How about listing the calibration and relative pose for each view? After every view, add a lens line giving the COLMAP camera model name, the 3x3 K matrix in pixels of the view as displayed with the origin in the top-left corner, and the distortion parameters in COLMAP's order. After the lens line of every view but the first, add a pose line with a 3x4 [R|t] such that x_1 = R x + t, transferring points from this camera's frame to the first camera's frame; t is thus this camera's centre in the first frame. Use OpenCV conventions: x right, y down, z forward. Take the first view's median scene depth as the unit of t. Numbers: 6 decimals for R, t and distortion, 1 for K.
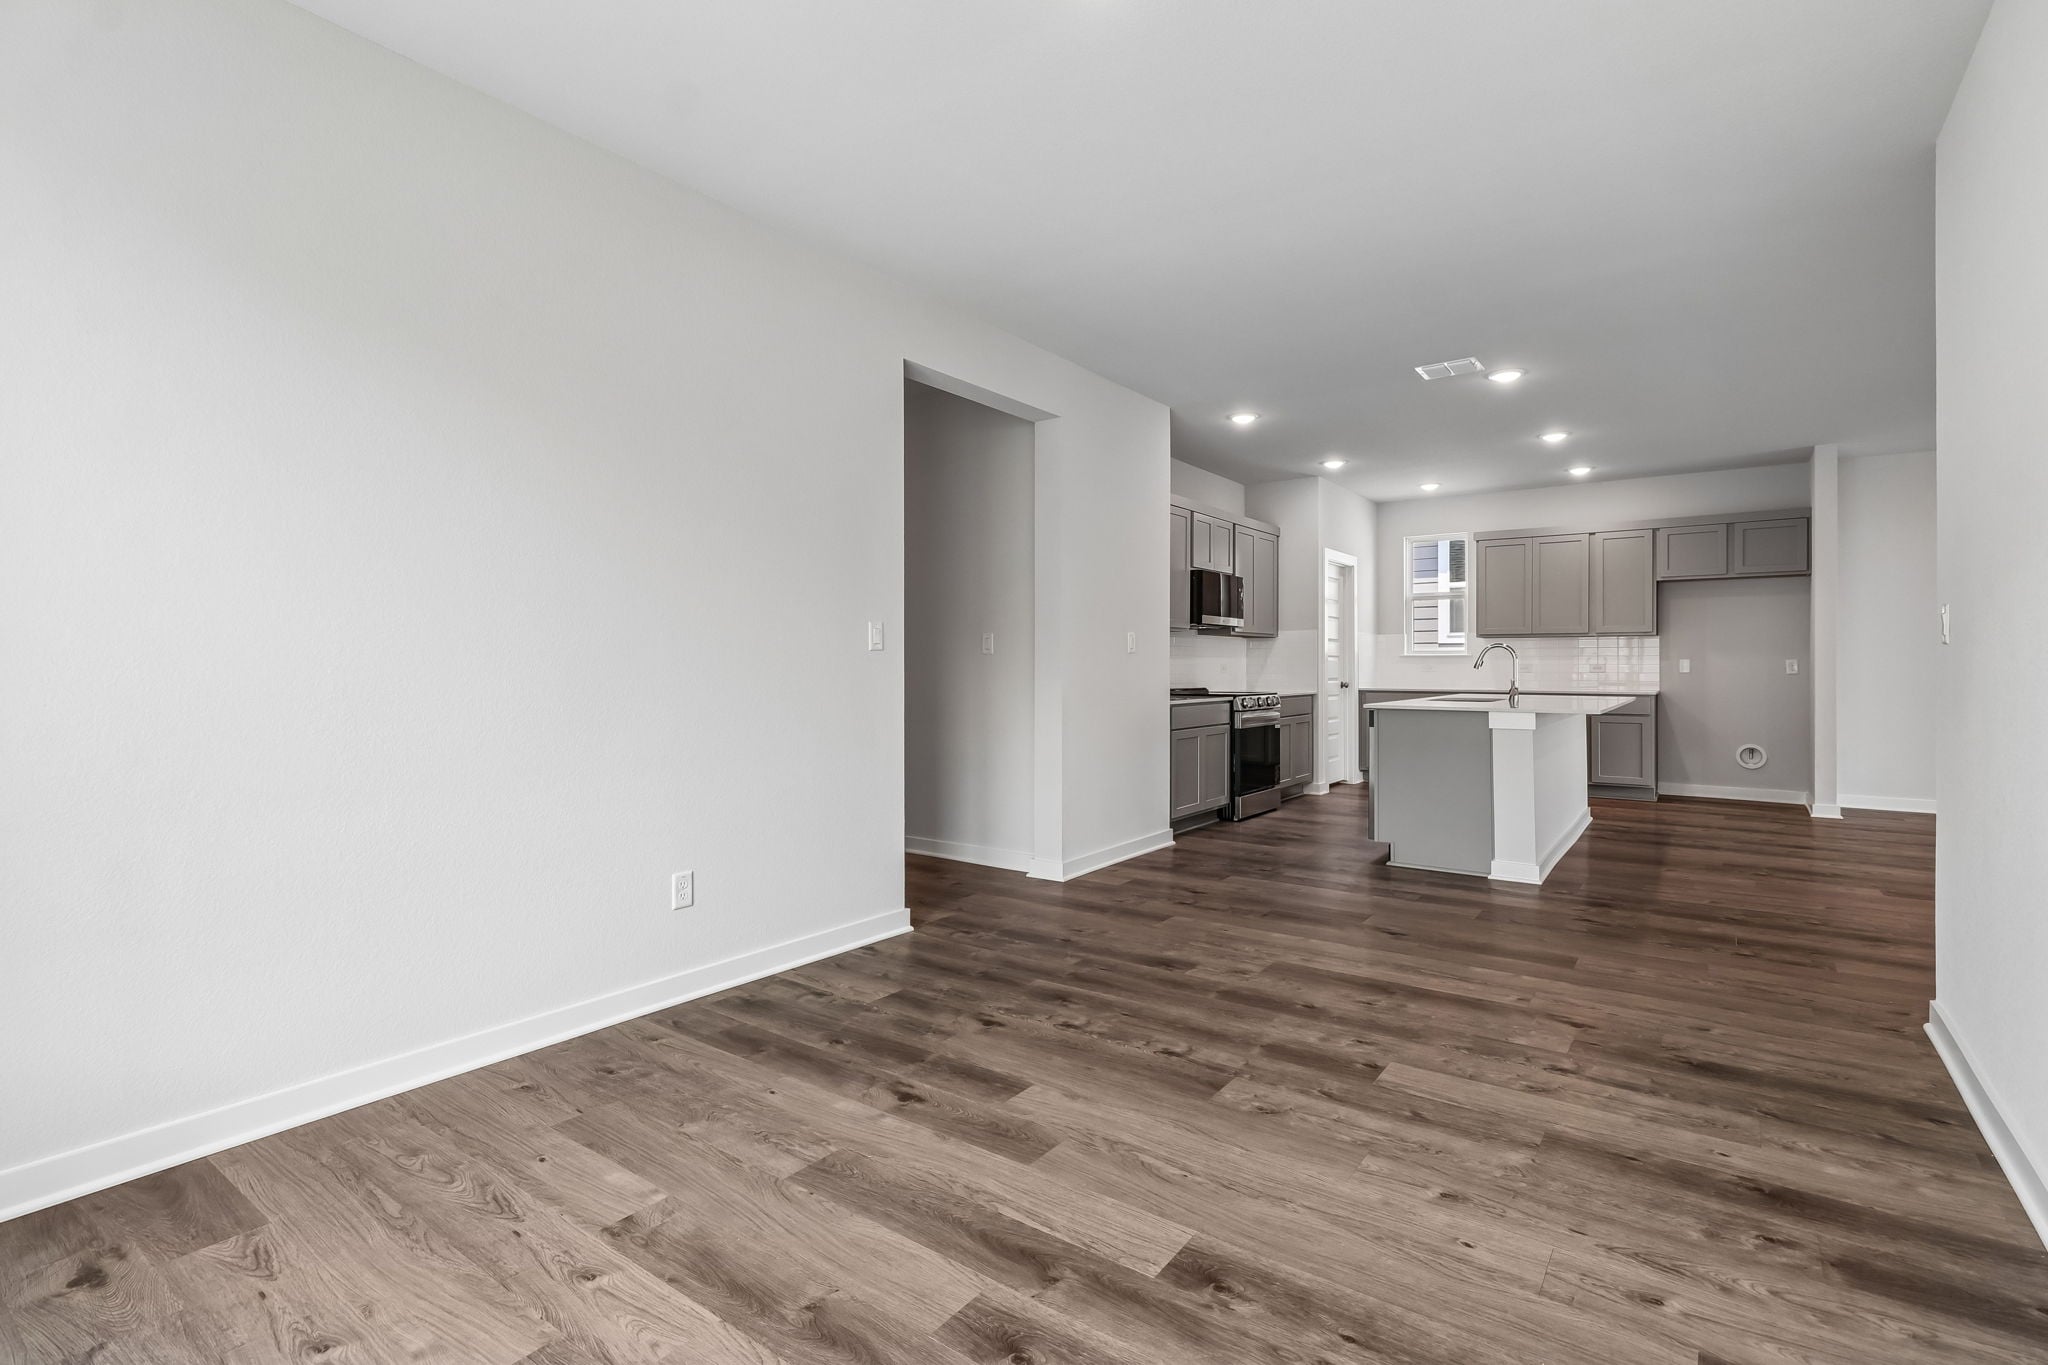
lens RADIAL K [[953.4, 0, 1017.4], [0, 953.4, 667.3], [0, 0, 1]] dist [0.006773, -0.005880]
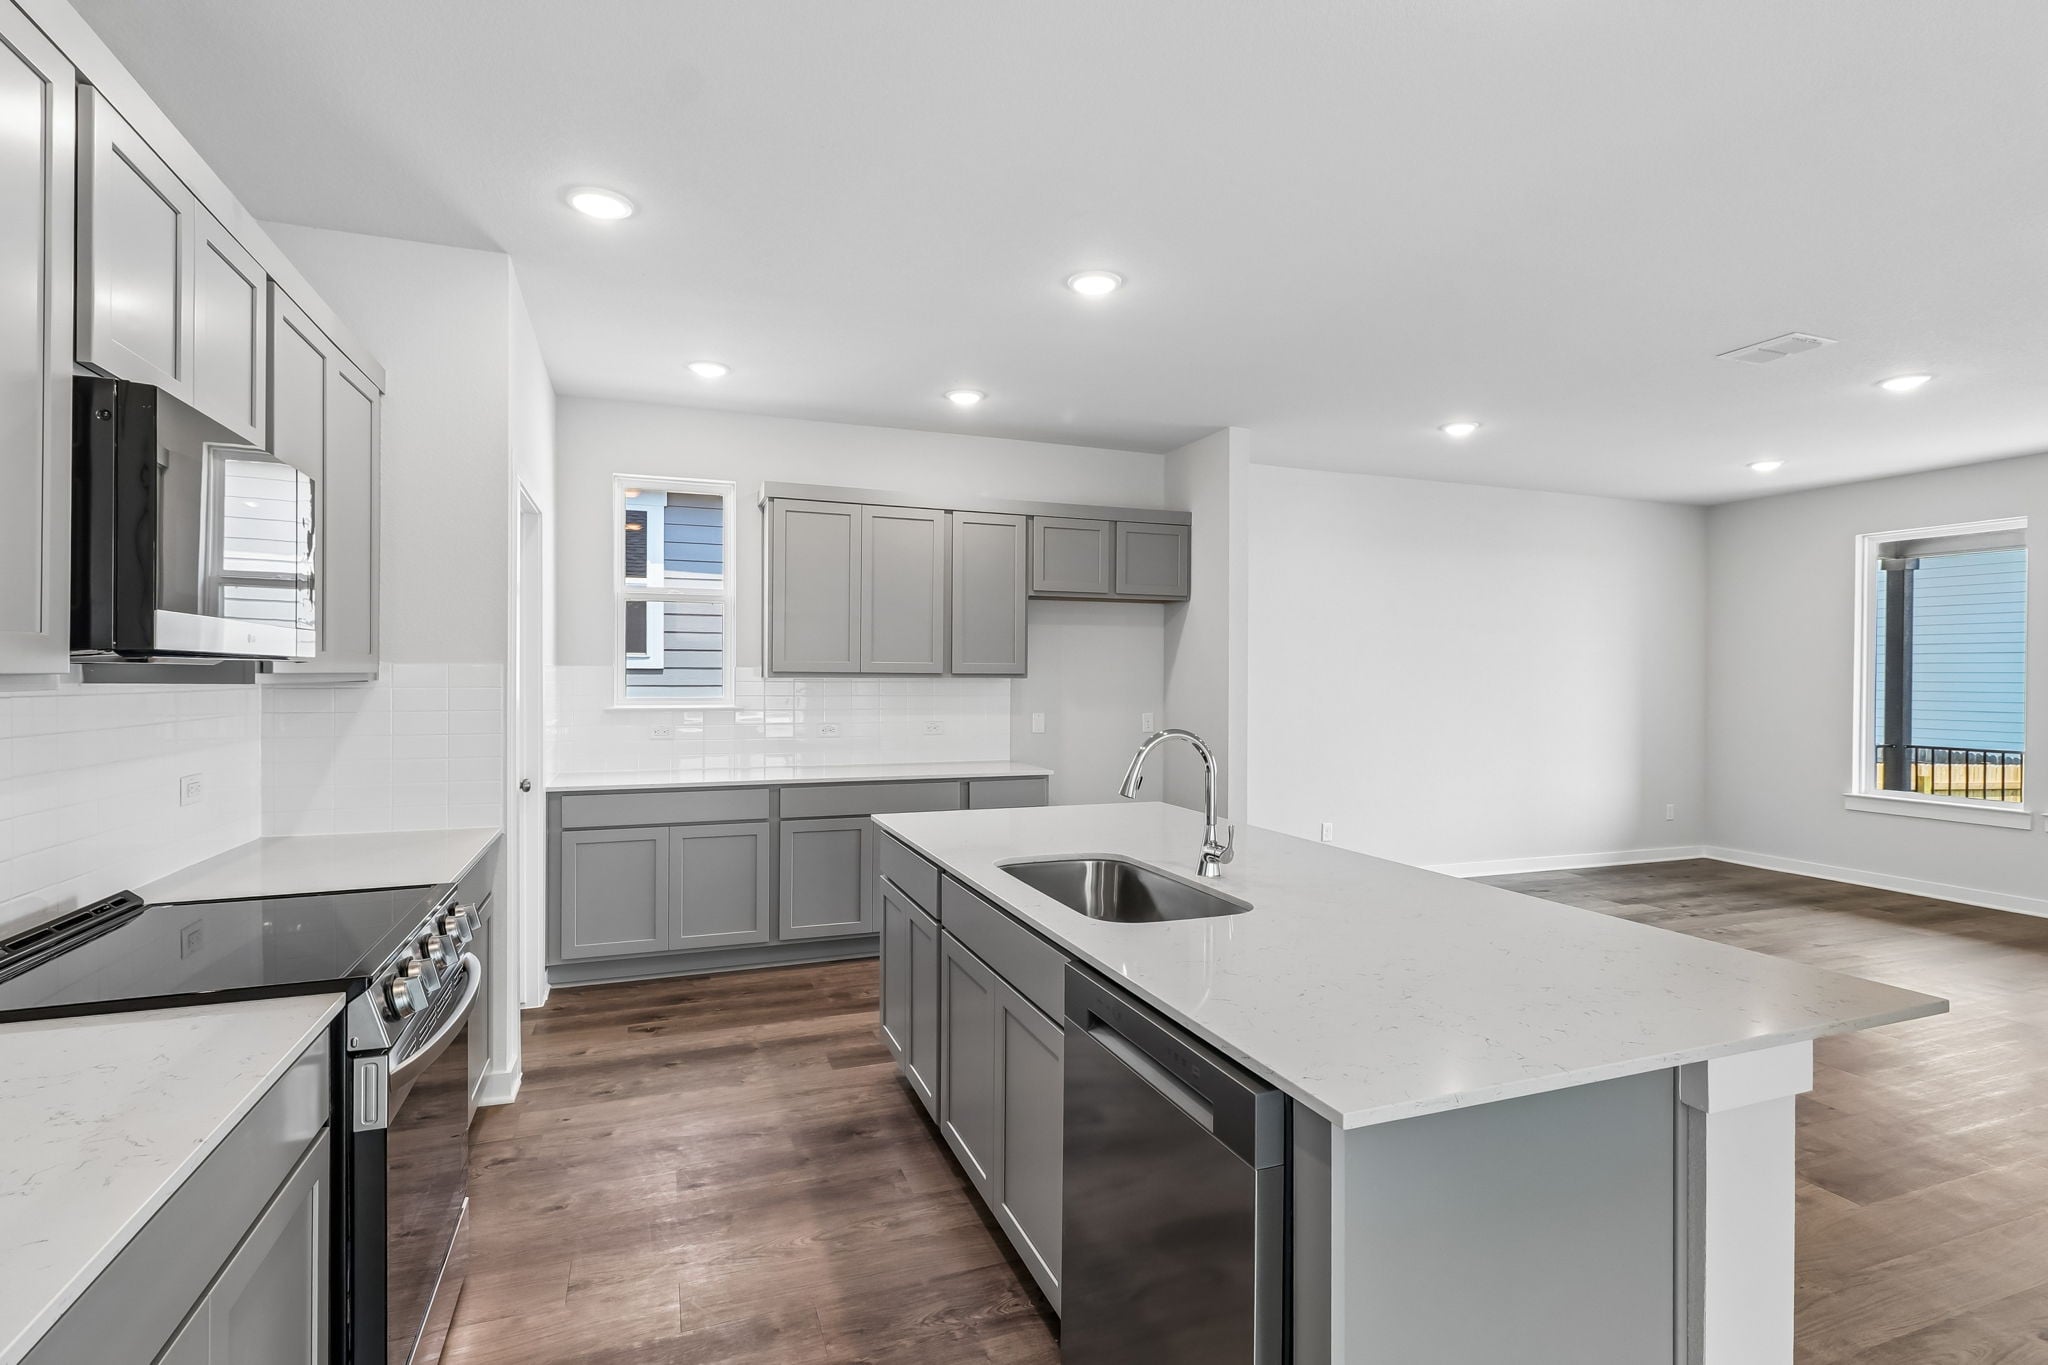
lens RADIAL K [[953.4, 0, 1004.0], [0, 953.4, 684.1], [0, 0, 1]] dist [0.006773, -0.005880]
pose [[0.540740, -0.008544, 0.841146, 0.283510], [-0.001295, 0.999939, 0.010989, -0.096468], [-0.841189, -0.007032, 0.540696, 1.722414]]
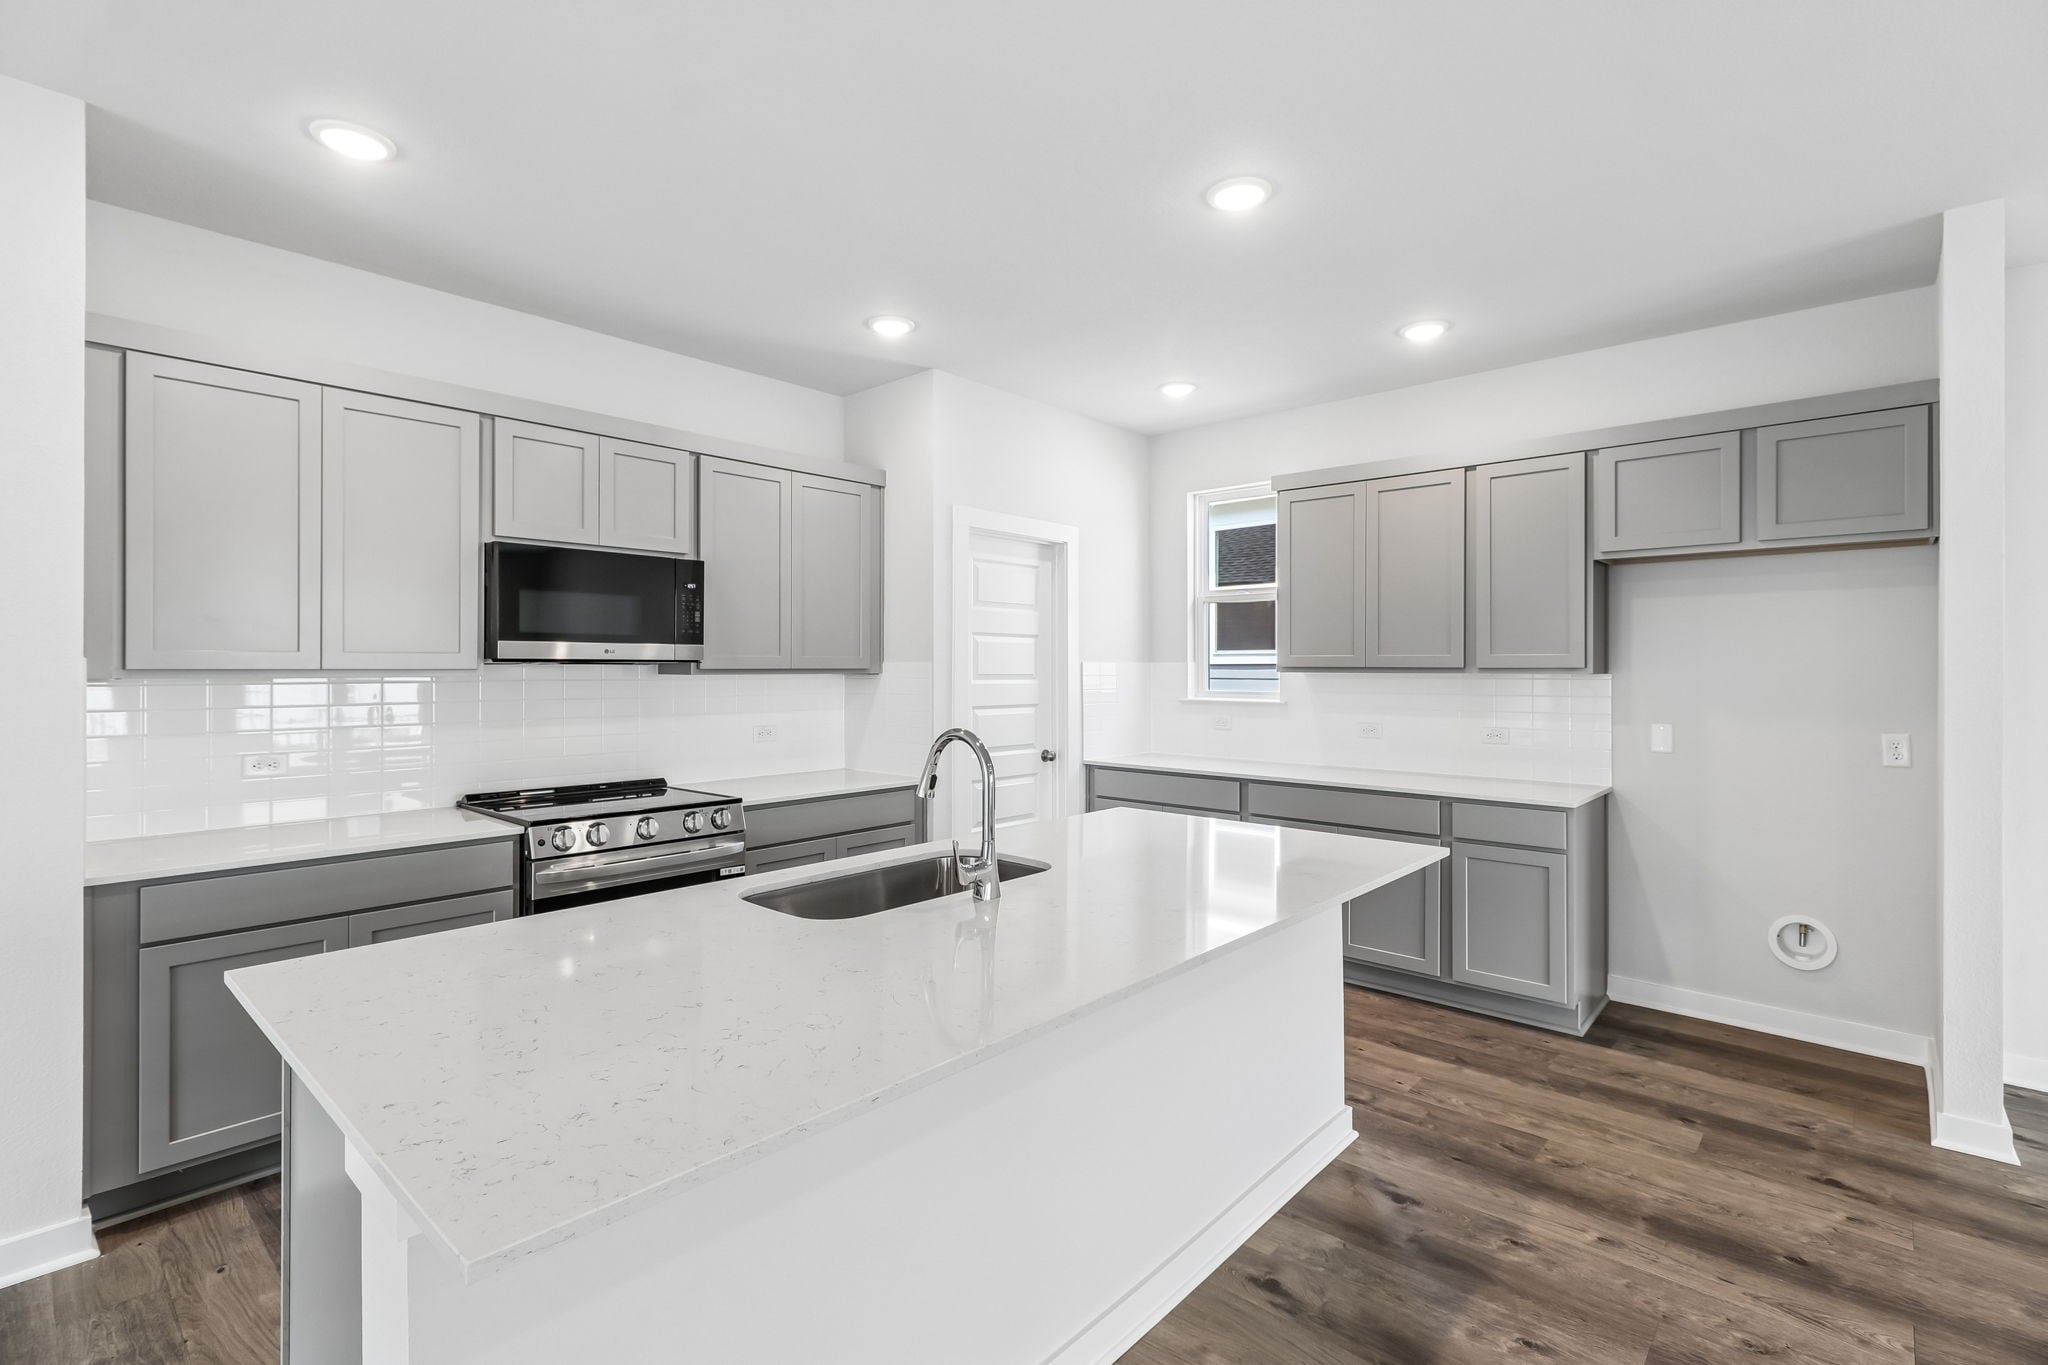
lens RADIAL K [[953.4, 0, 1023.9], [0, 953.4, 667.5], [0, 0, 1]] dist [0.006773, -0.005880]
pose [[0.996563, 0.000050, -0.082833, 1.110248], [-0.000164, 0.999999, -0.001372, -0.095253], [0.082833, 0.001381, 0.996563, 1.309555]]
